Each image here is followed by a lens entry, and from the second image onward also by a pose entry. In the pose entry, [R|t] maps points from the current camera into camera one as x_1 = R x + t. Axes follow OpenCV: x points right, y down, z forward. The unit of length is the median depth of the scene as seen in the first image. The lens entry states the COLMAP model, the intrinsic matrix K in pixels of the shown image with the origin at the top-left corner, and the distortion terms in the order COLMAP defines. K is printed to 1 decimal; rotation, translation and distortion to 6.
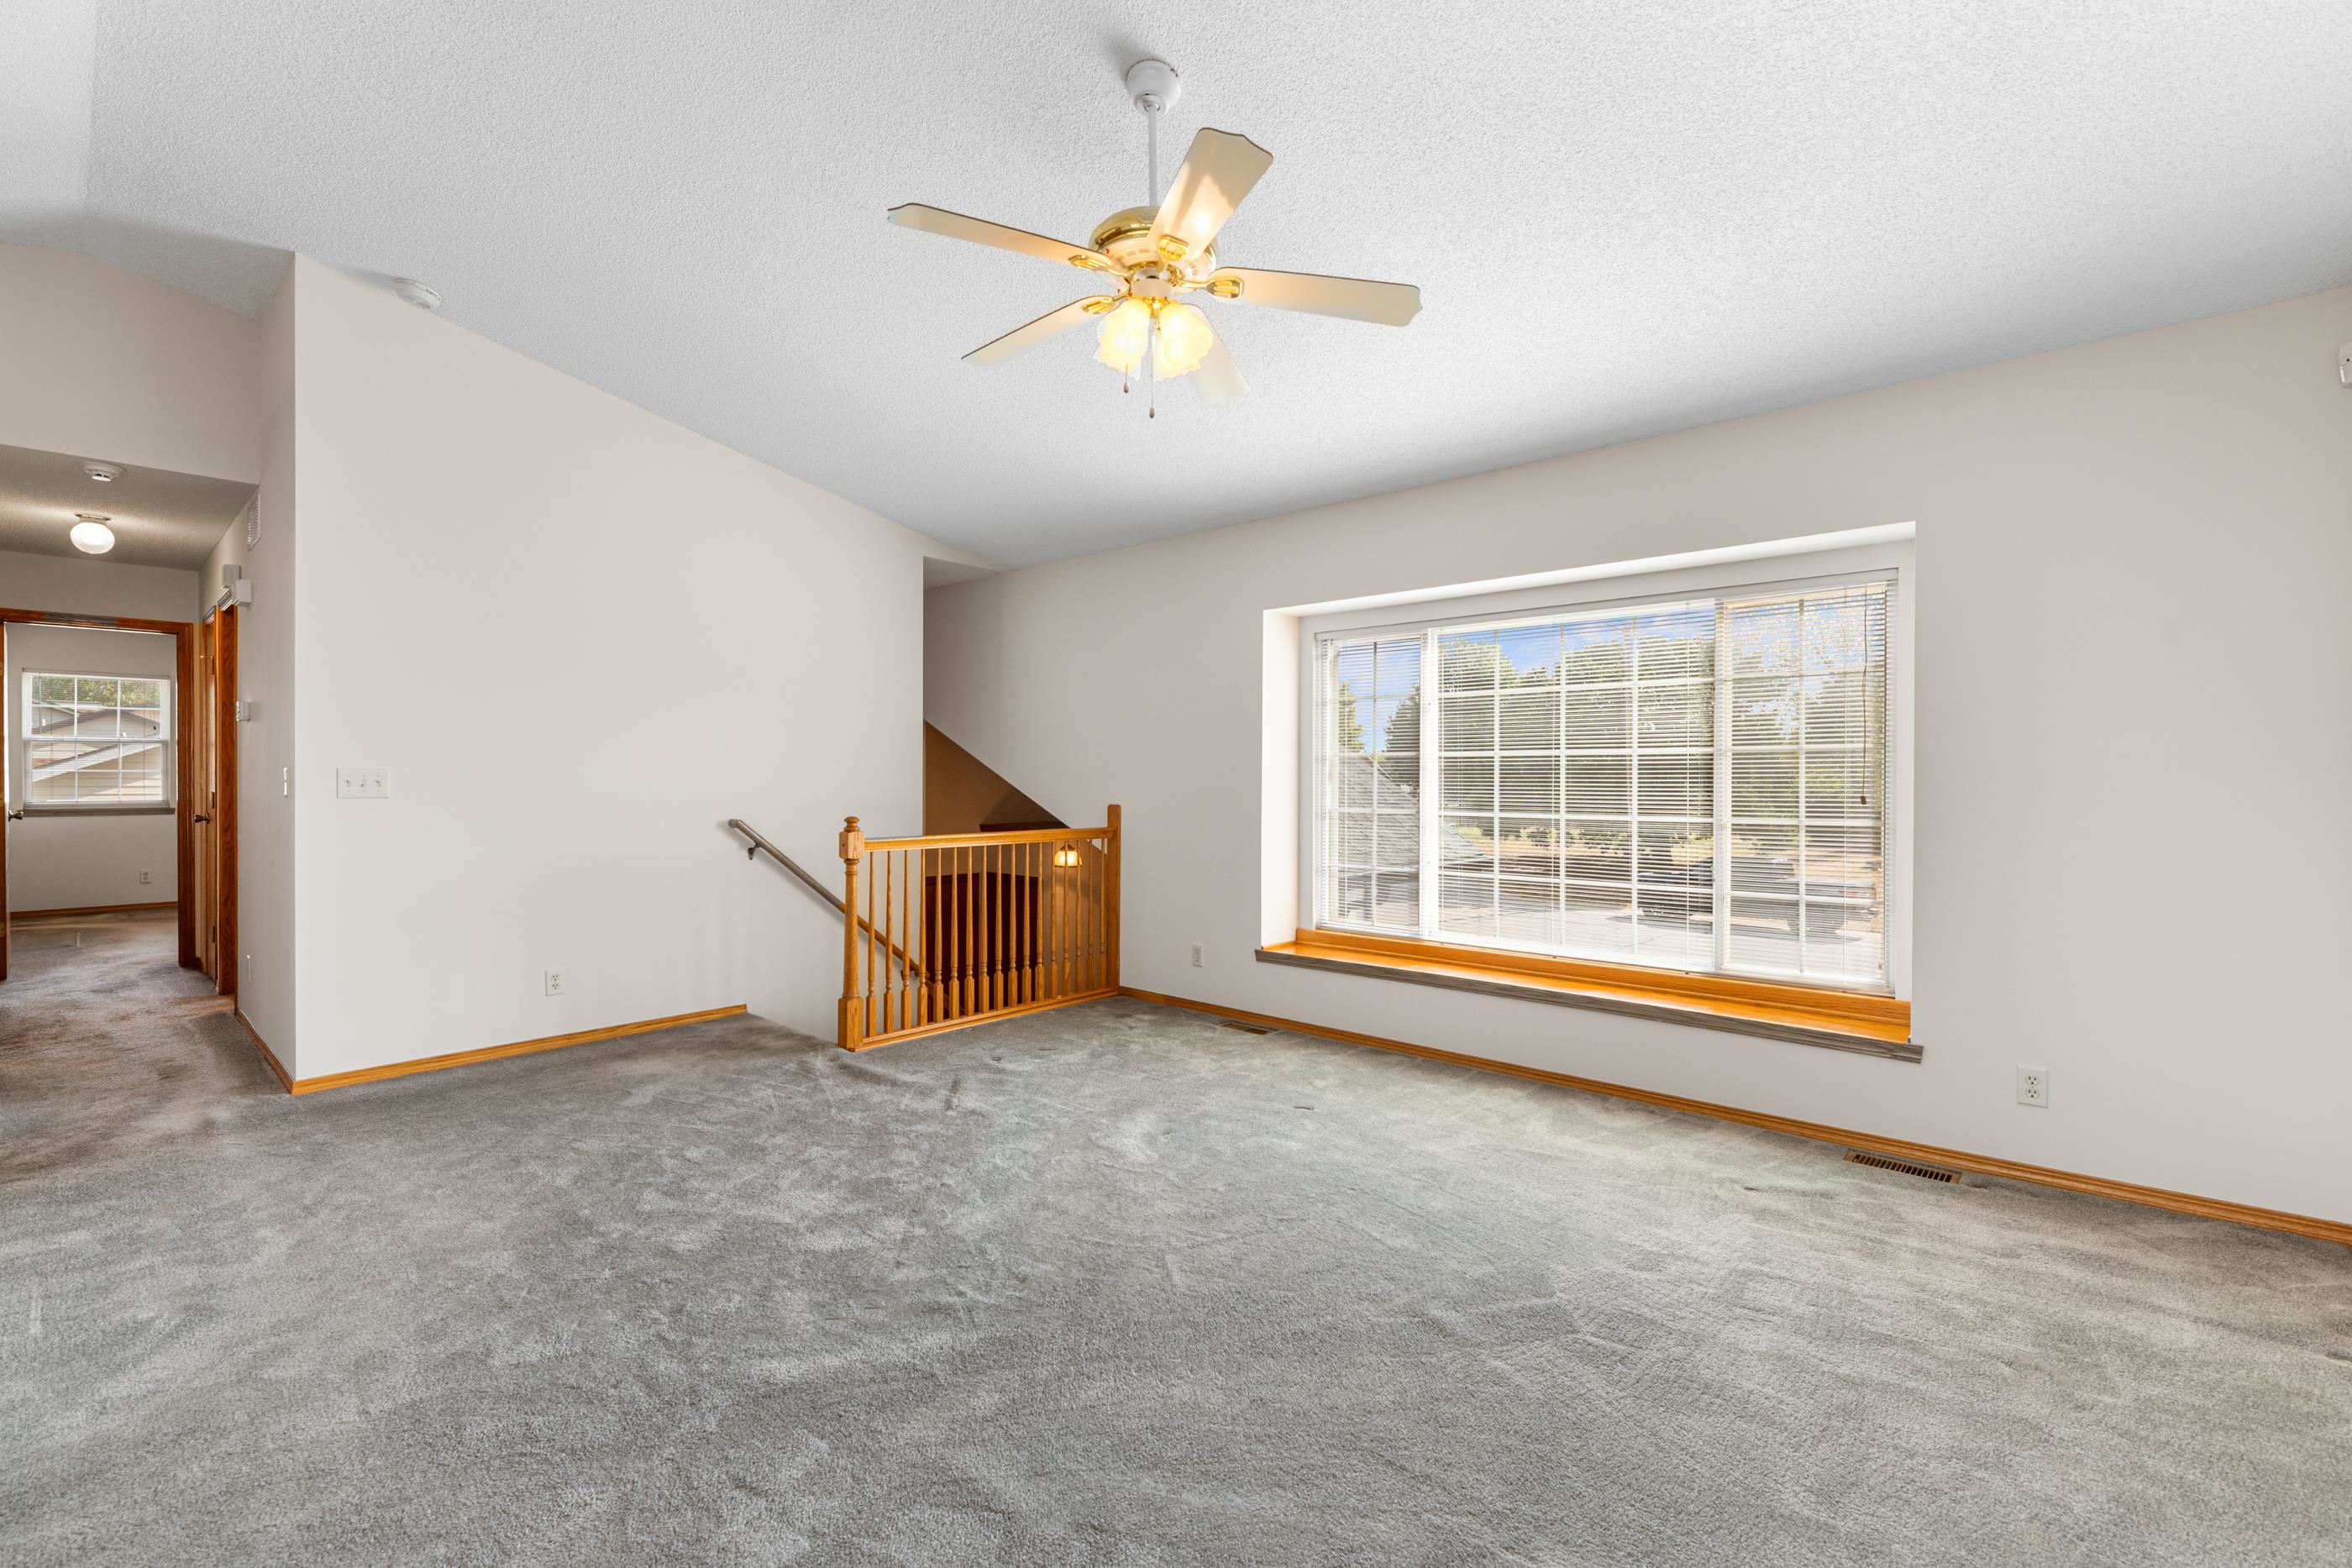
lens RADIAL K [[1022.0, 0, 1163.1], [0, 1022.0, 783.0], [0, 0, 1]] dist [-0.000712, -0.000558]
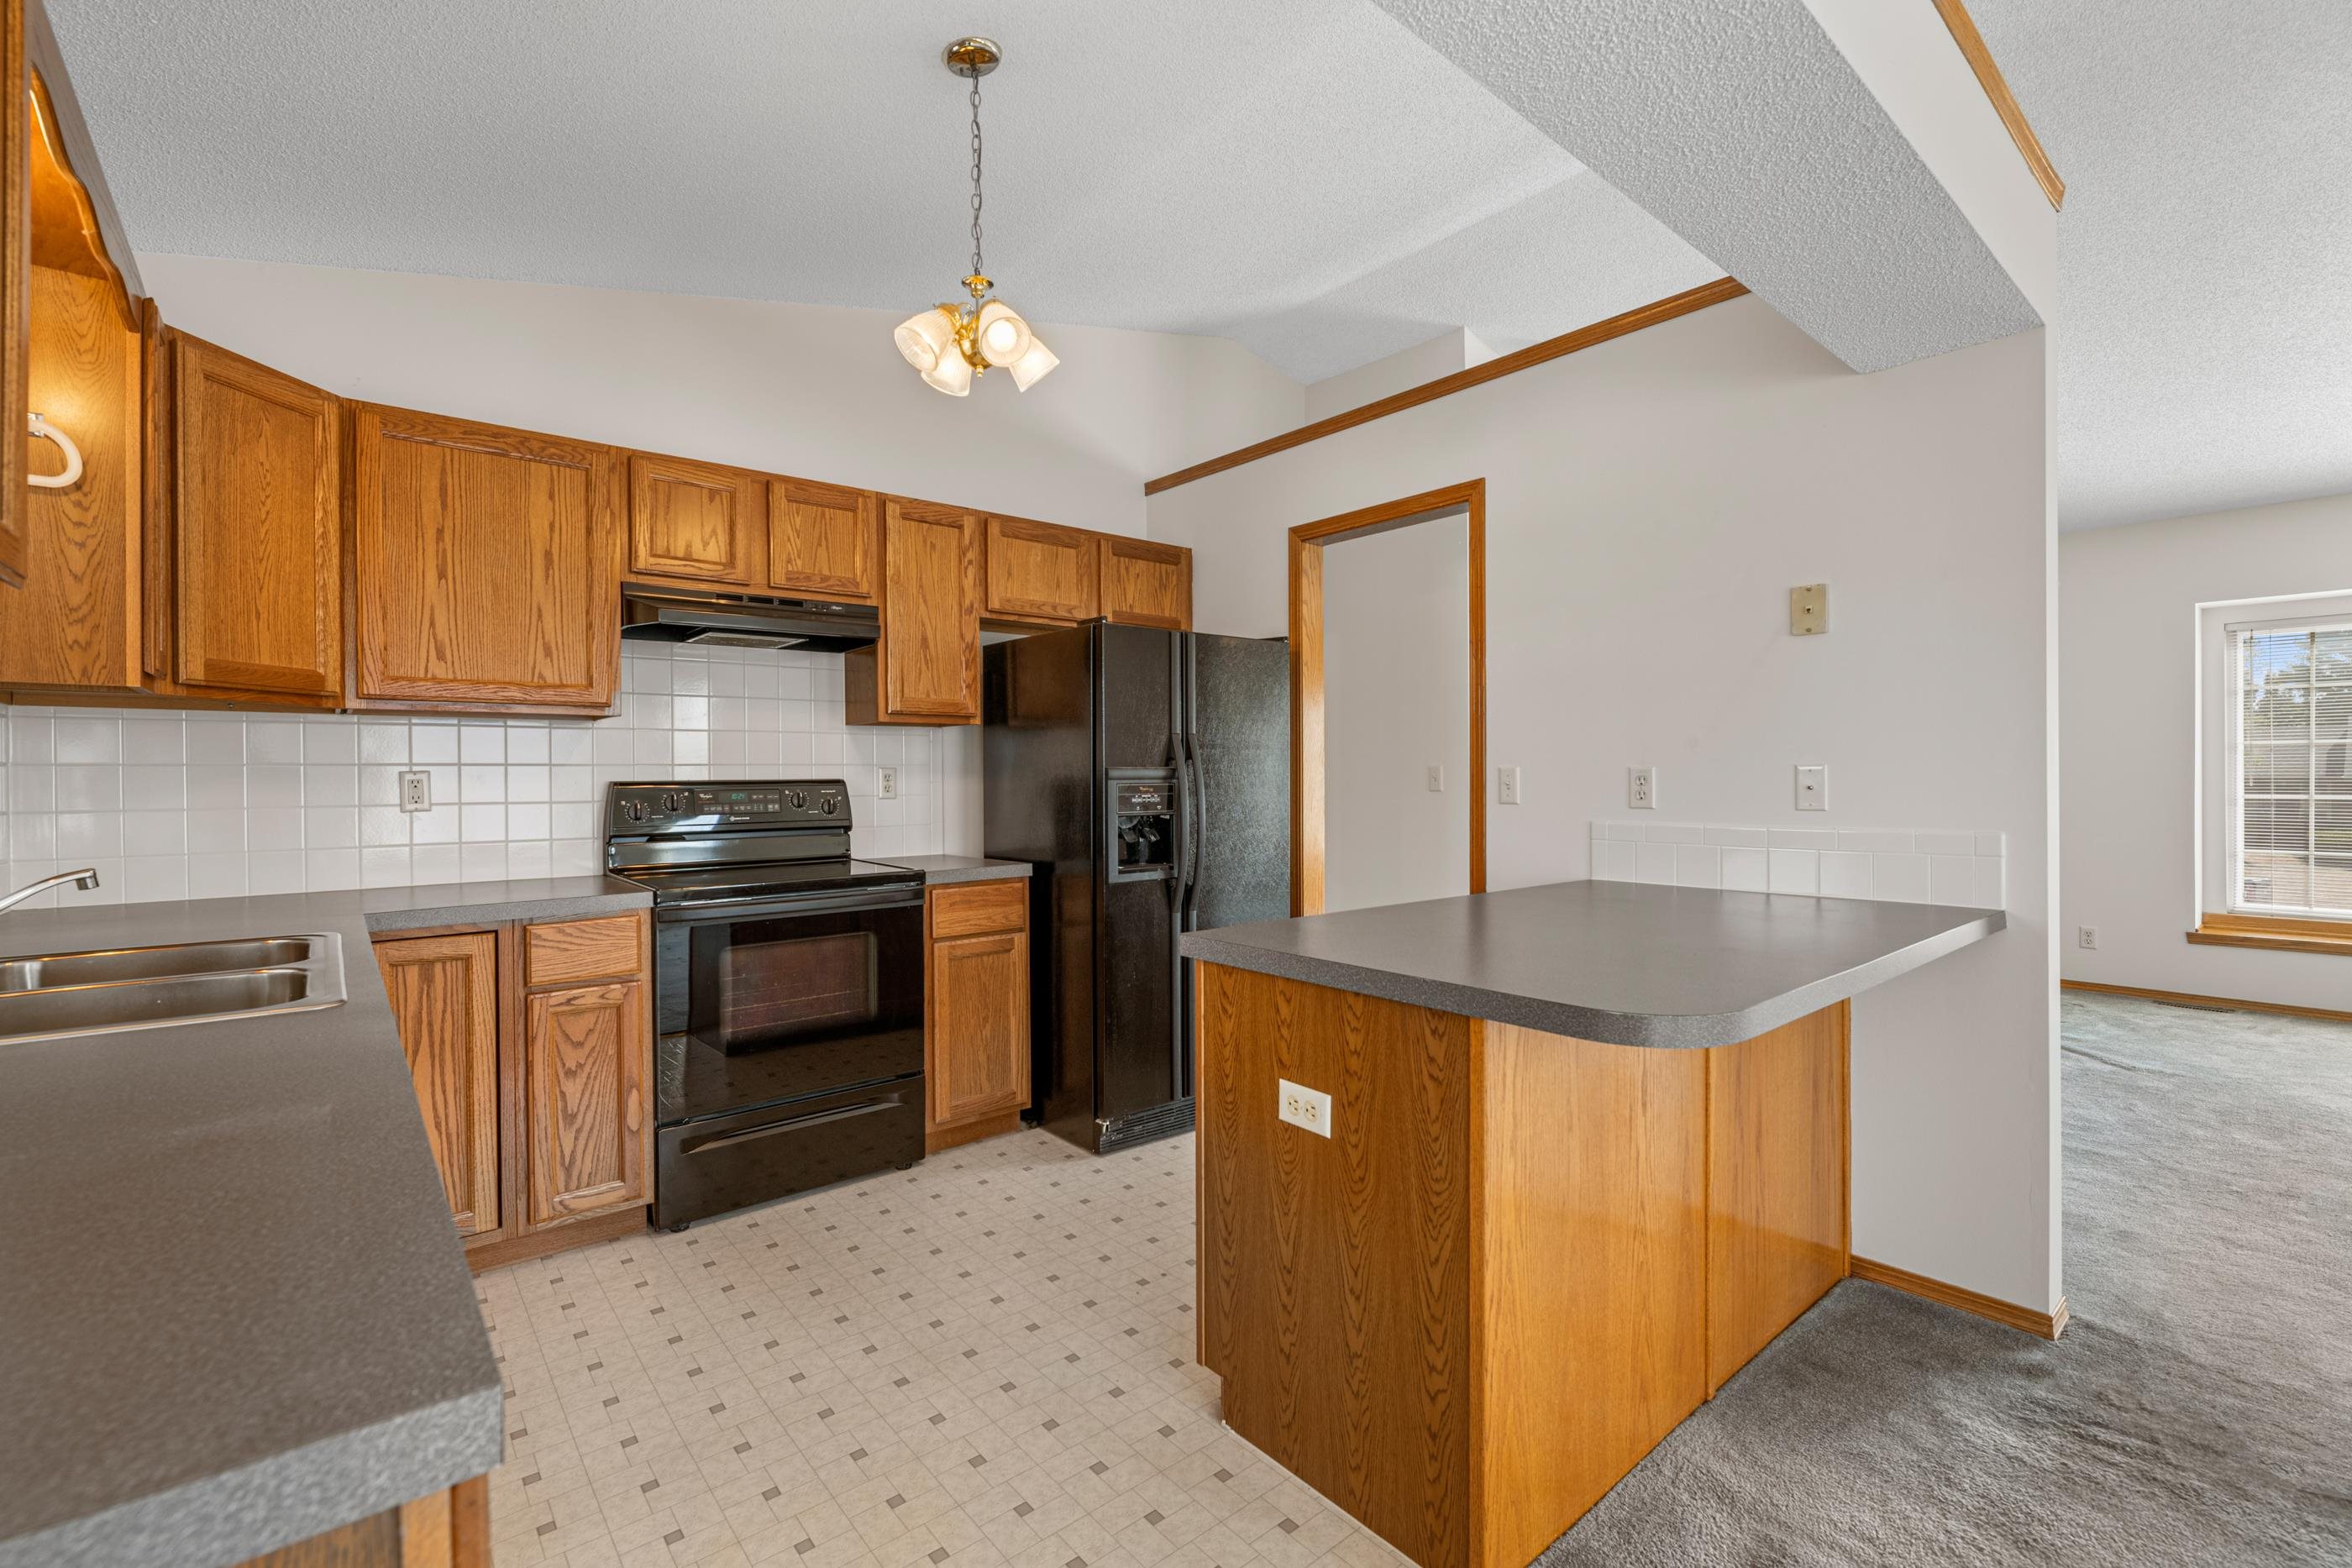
lens RADIAL K [[1022.0, 0, 1161.1], [0, 1022.0, 777.7], [0, 0, 1]] dist [-0.000712, -0.000558]
pose [[0.990453, -0.009430, -0.137525, -0.789511], [0.009196, 0.999955, -0.002343, -0.000552], [0.137541, 0.001056, 0.990496, -0.165368]]
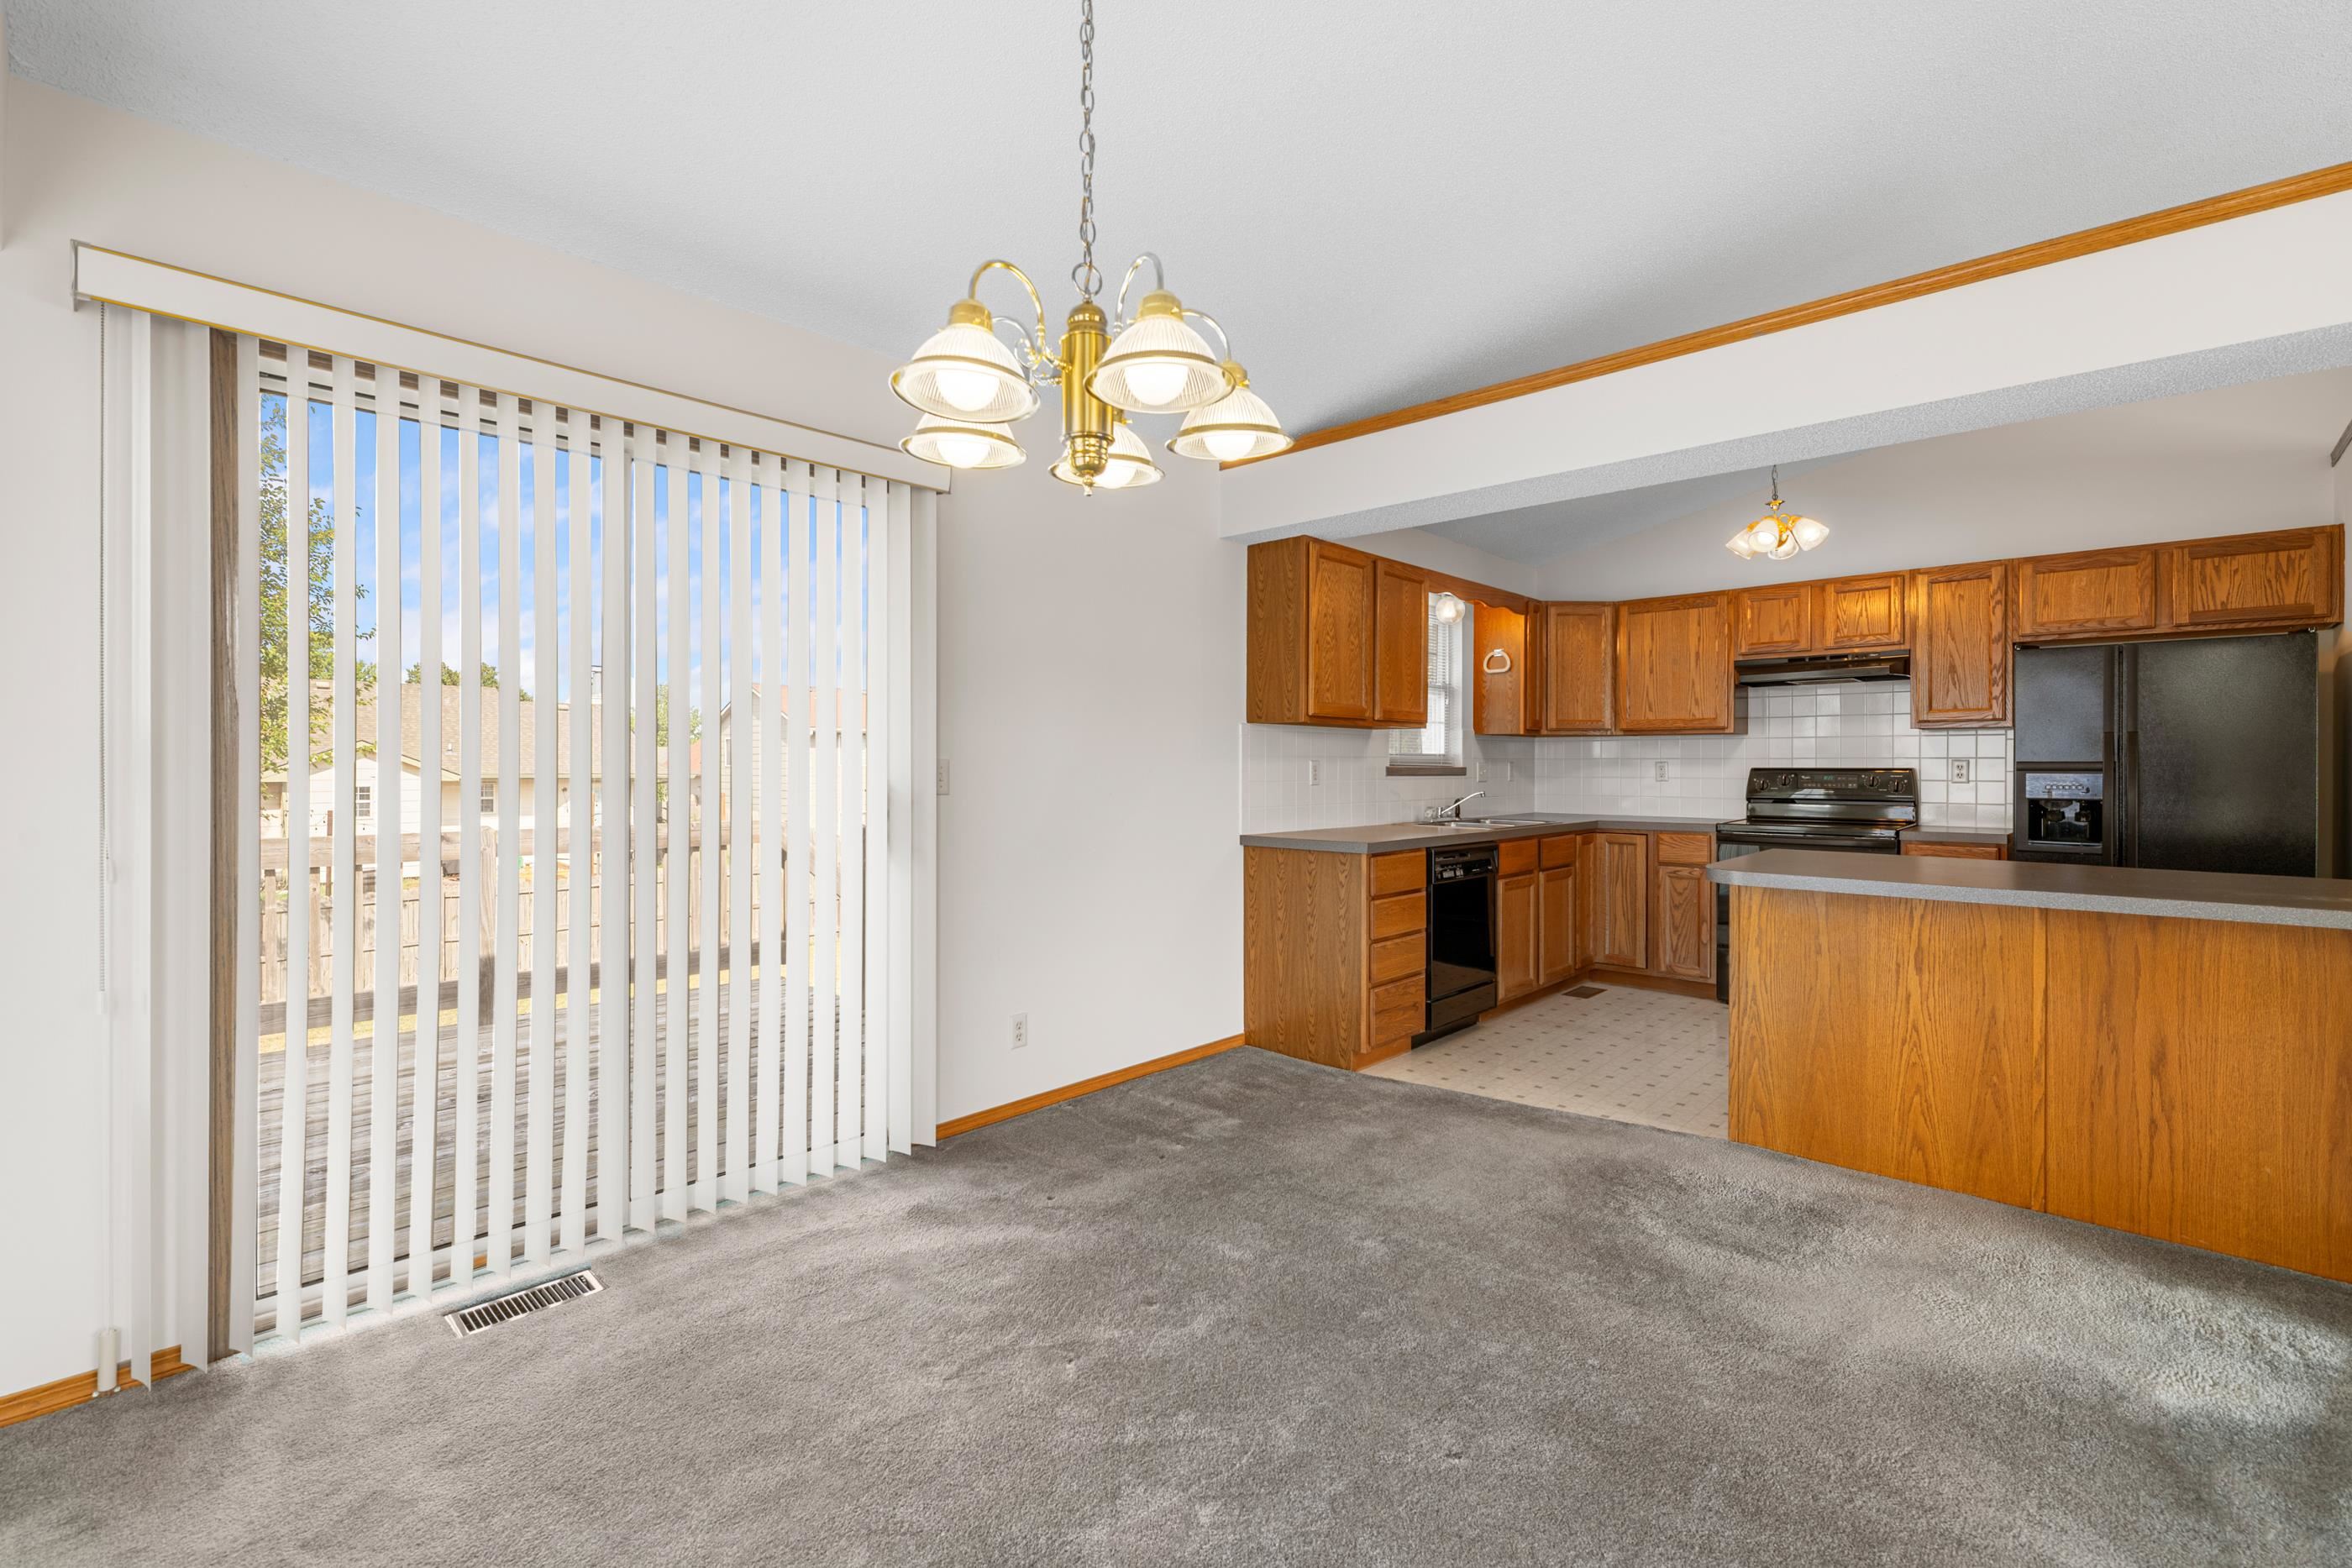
lens RADIAL K [[1022.0, 0, 1179.7], [0, 1022.0, 764.6], [0, 0, 1]] dist [-0.000712, -0.000558]
pose [[-0.008233, -0.002251, -0.999964, -0.078904], [-0.005813, 0.999981, -0.002203, 0.000058], [0.999949, 0.005794, -0.008245, -0.211821]]
